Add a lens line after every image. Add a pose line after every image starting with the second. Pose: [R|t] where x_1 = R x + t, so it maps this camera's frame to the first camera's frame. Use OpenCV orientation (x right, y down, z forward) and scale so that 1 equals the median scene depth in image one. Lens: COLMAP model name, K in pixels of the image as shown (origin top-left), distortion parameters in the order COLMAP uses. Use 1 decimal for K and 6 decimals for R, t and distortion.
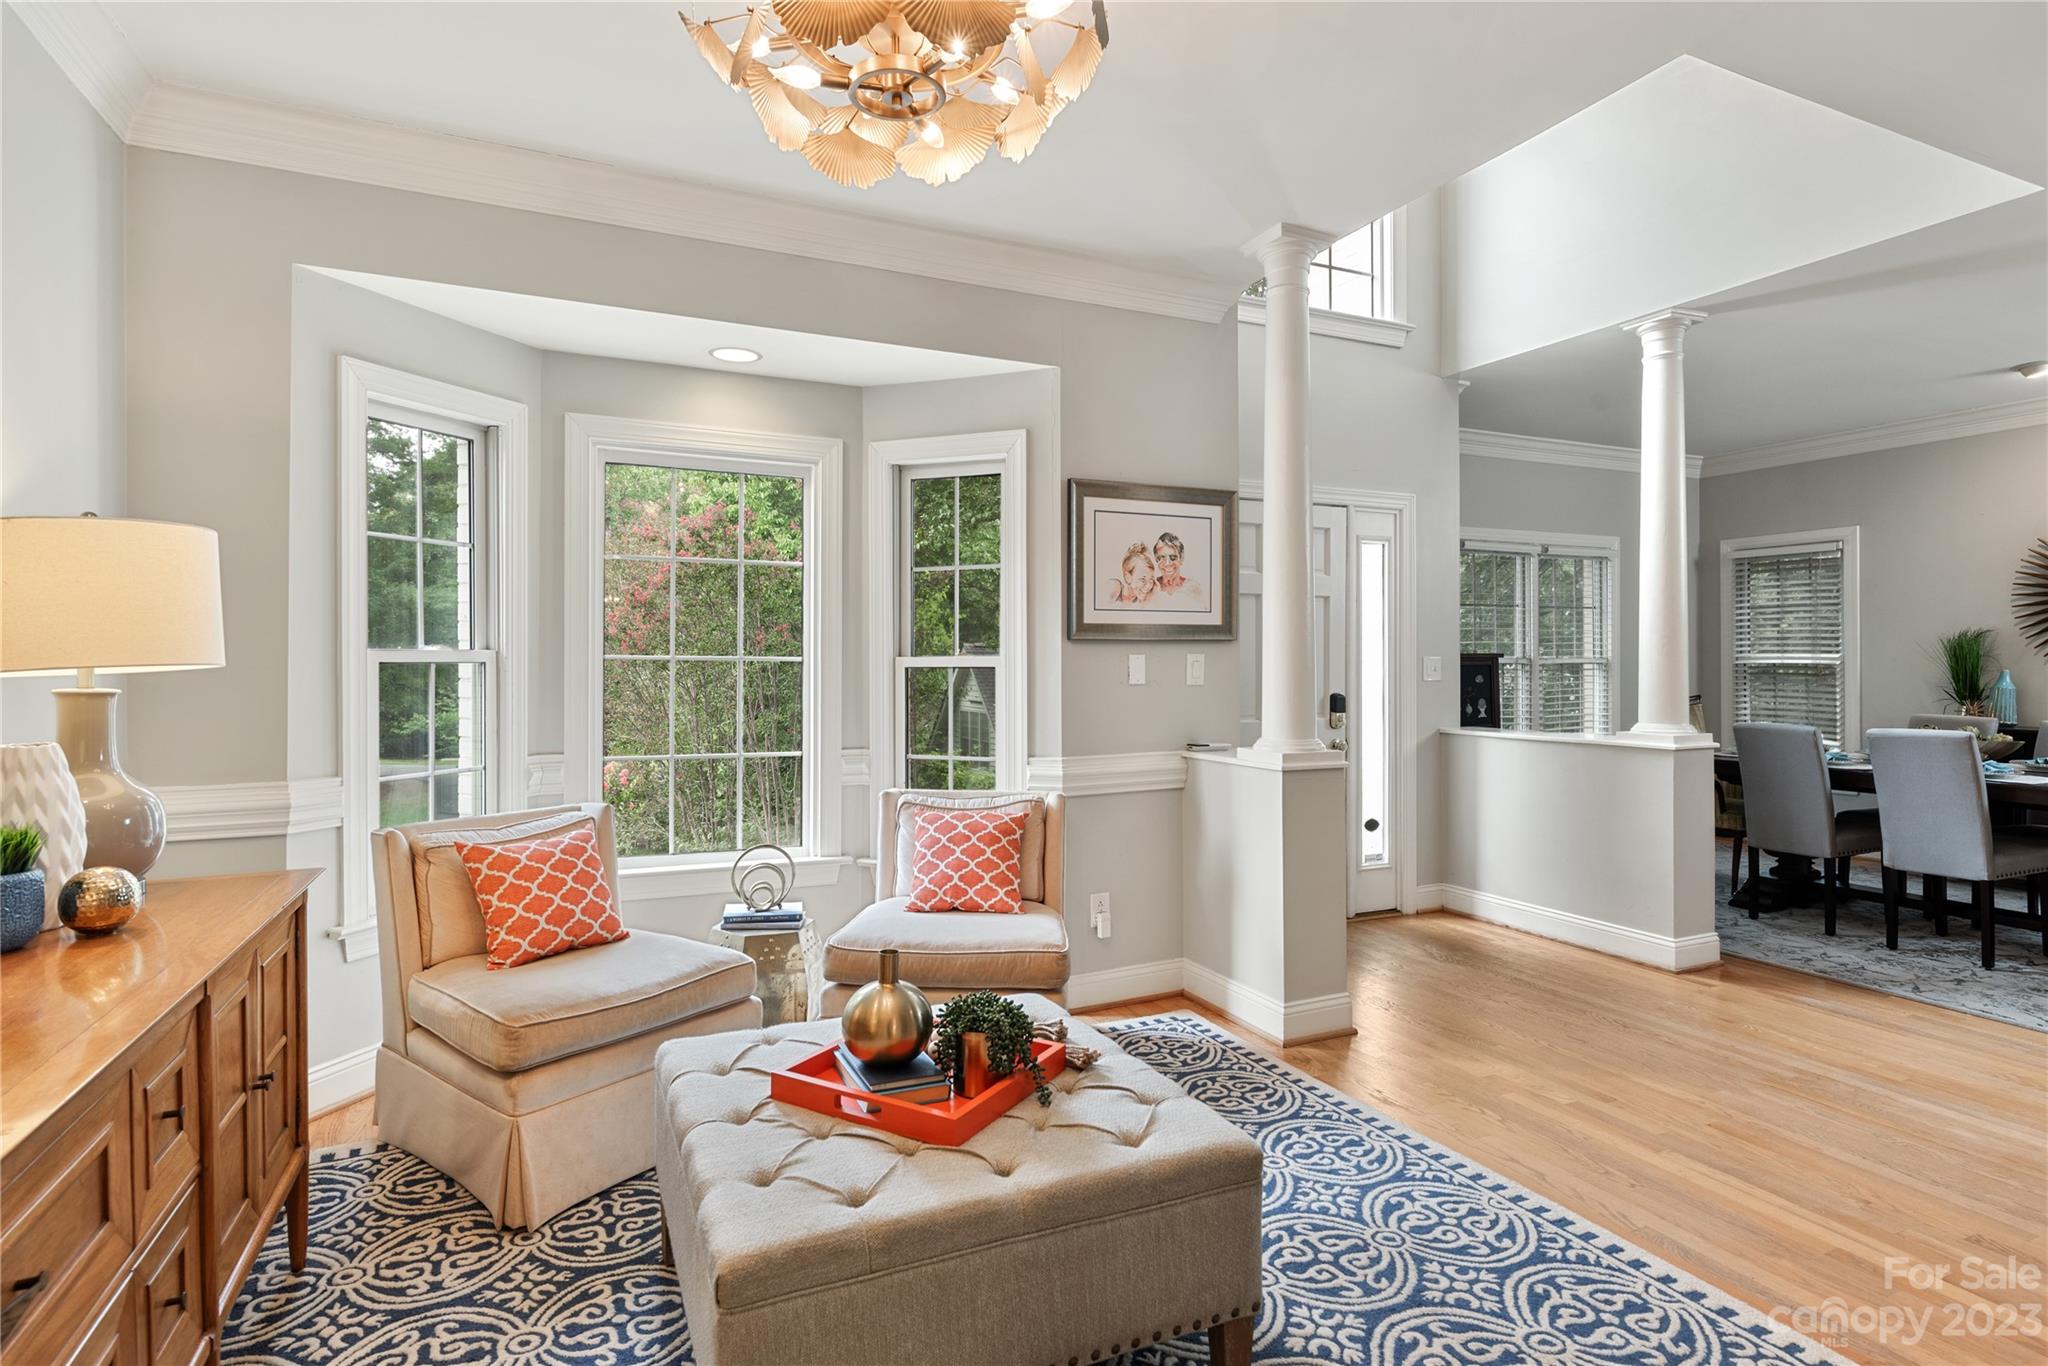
lens RADIAL K [[1054.0, 0, 1021.1], [0, 1054.0, 669.7], [0, 0, 1]] dist [0.000476, 0.001017]
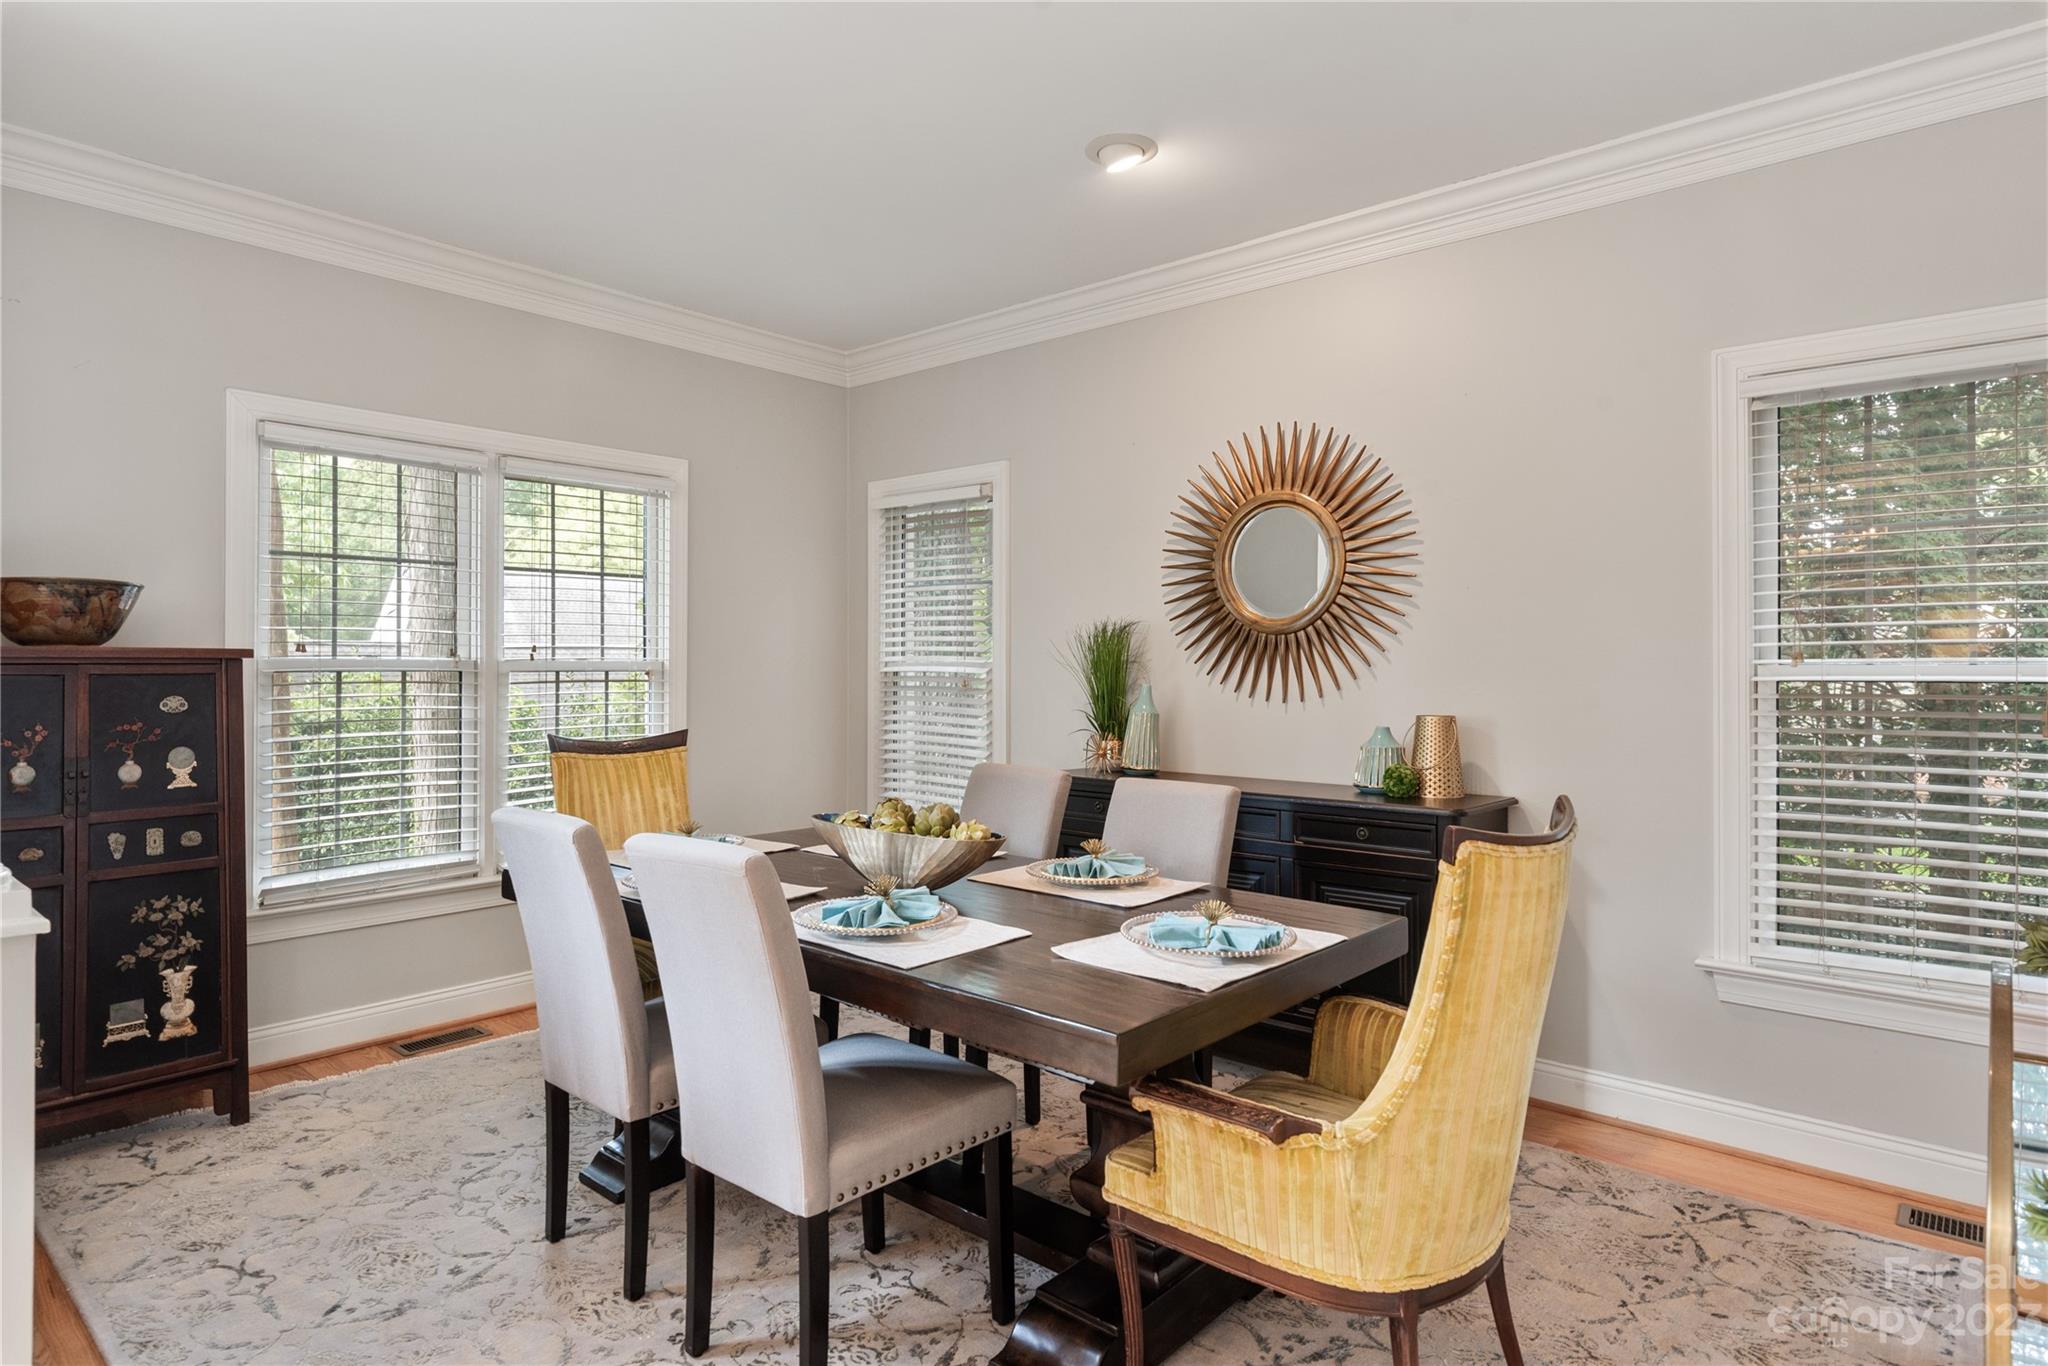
lens RADIAL K [[1126.0, 0, 1024.2], [0, 1126.0, 675.8], [0, 0, 1]] dist [0.004025, -0.003803]
pose [[0.909233, 0.002790, 0.416279, 0.930917], [-0.003826, 0.999991, 0.001656, -0.007684], [-0.416271, -0.003099, 0.909235, 0.659466]]
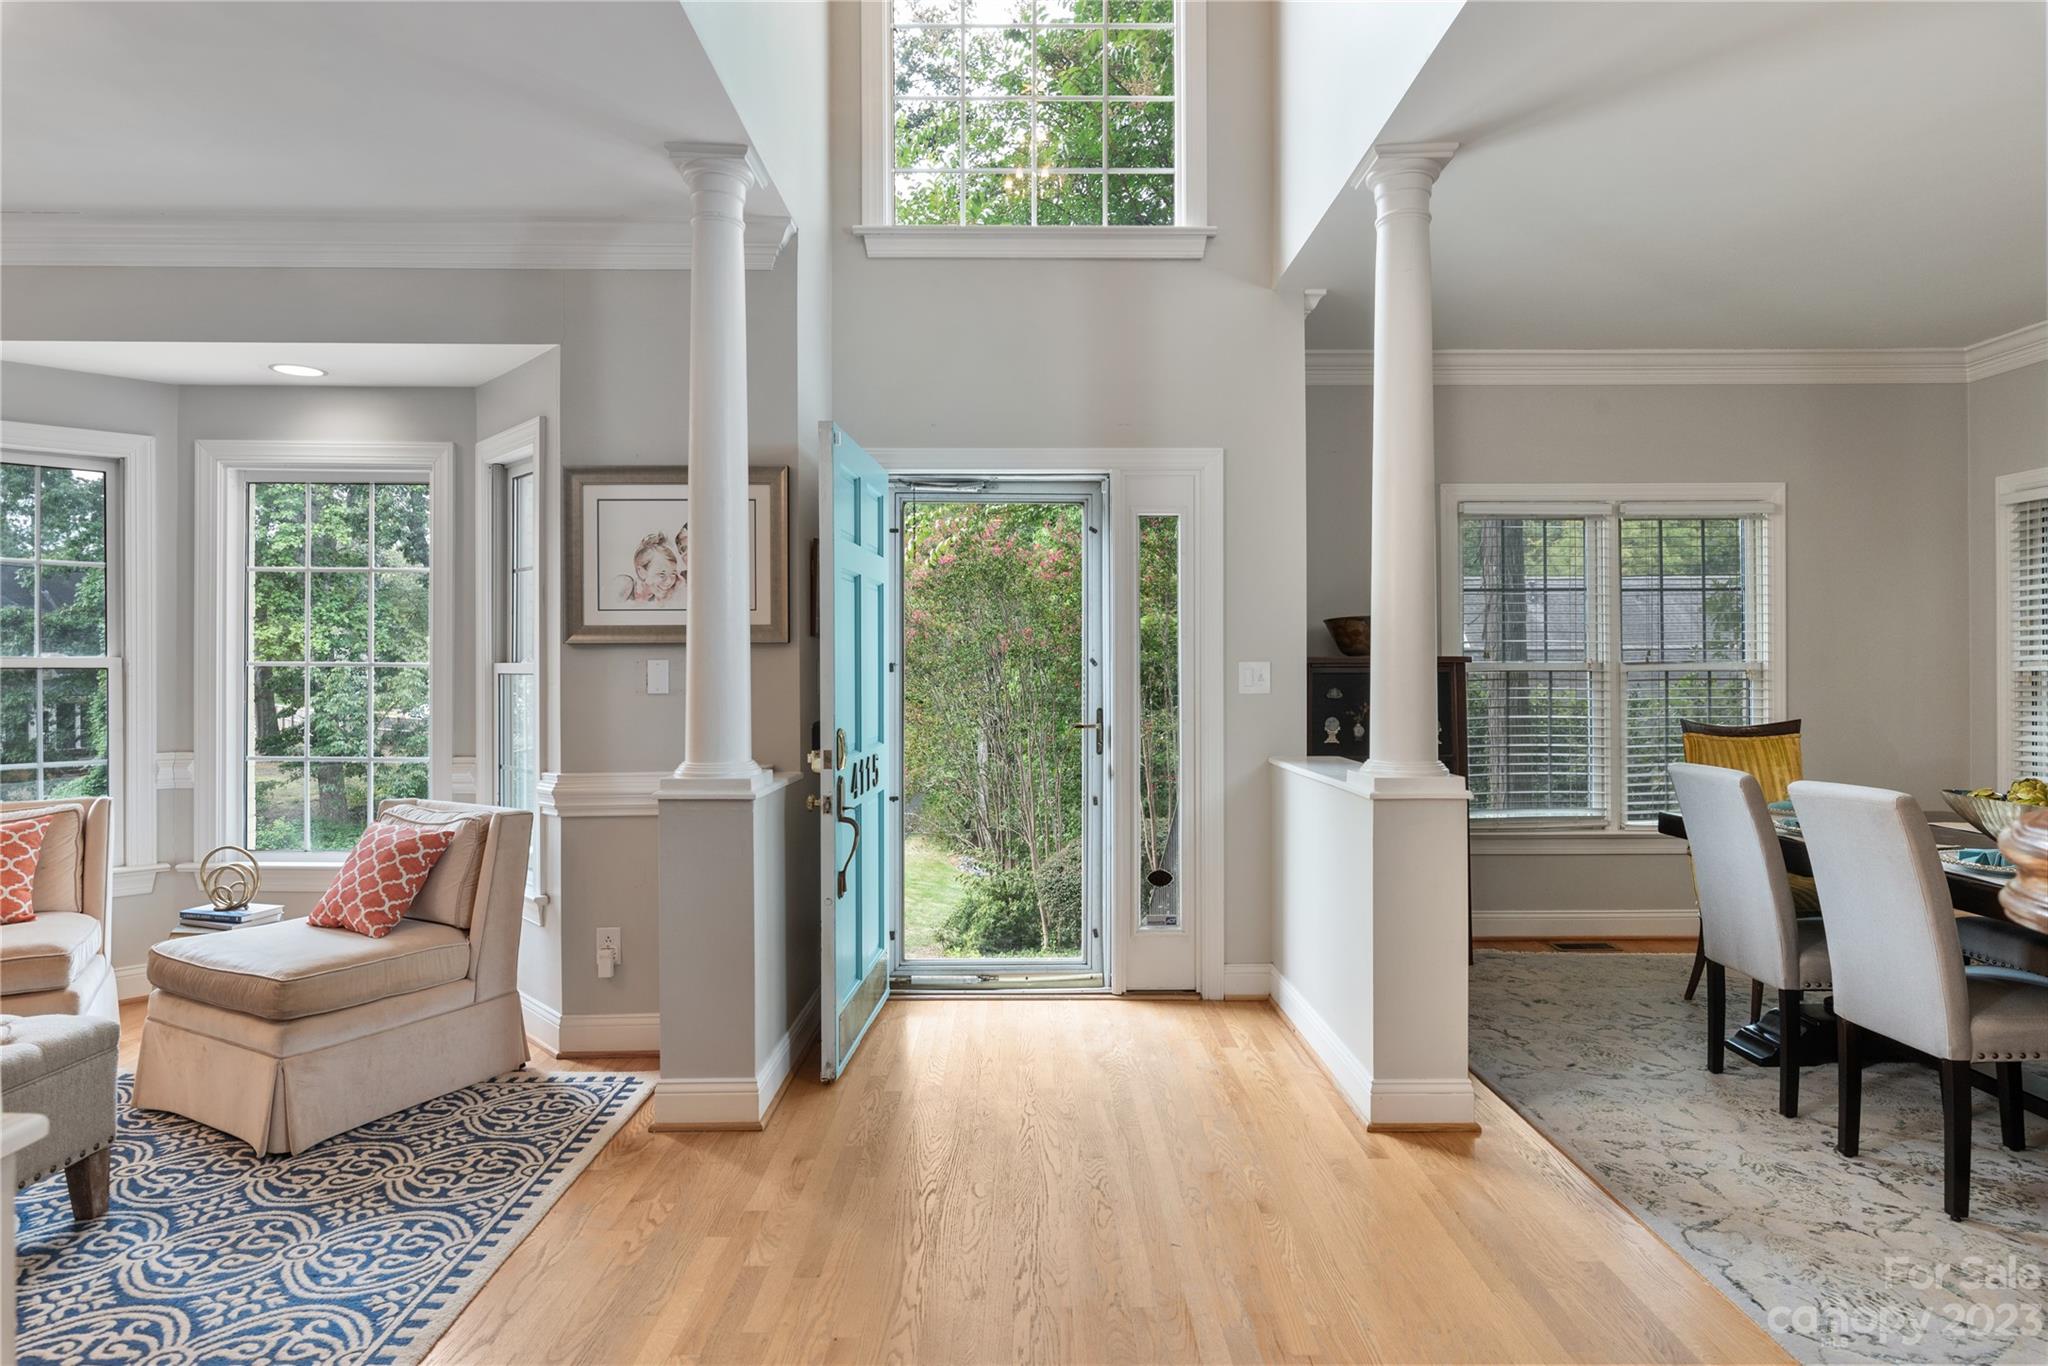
lens RADIAL K [[1126.0, 0, 1013.1], [0, 1126.0, 658.1], [0, 0, 1]] dist [0.004025, -0.003803]
pose [[0.911828, -0.001520, -0.410570, 0.809840], [-0.003194, 0.999937, -0.010795, -0.006789], [0.410560, 0.011155, 0.911765, 0.277234]]
